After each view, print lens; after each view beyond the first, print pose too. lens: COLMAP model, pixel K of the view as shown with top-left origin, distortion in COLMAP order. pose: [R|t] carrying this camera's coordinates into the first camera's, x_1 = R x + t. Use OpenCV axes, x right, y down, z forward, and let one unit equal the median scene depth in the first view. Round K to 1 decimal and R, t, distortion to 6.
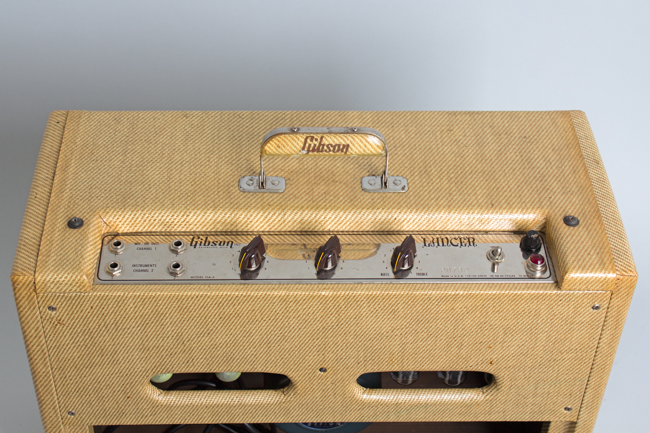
lens RADIAL K [[1150.6, 0, 325.0], [0, 1150.6, 216.5], [0, 0, 1]] dist [0.004739, 0.074908]
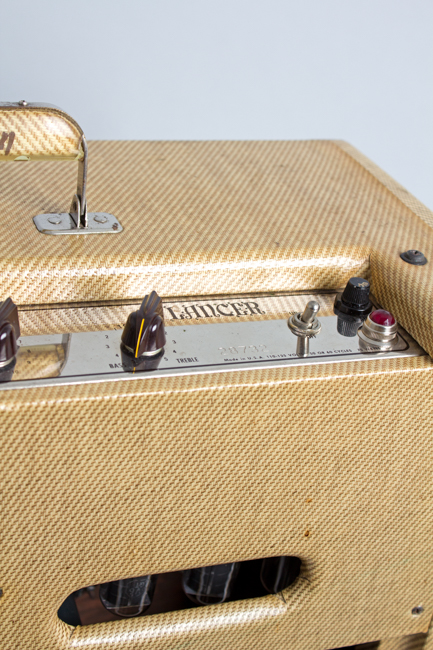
lens RADIAL K [[1112.5, 0, 216.5], [0, 1112.5, 325.0], [0, 0, 1]] dist [0.014428, -0.033260]
pose [[0.941043, -0.067751, 0.331434, -0.063870], [0.129415, 0.977312, -0.167670, 0.115309], [-0.312555, 0.200677, 0.928460, 0.516837]]
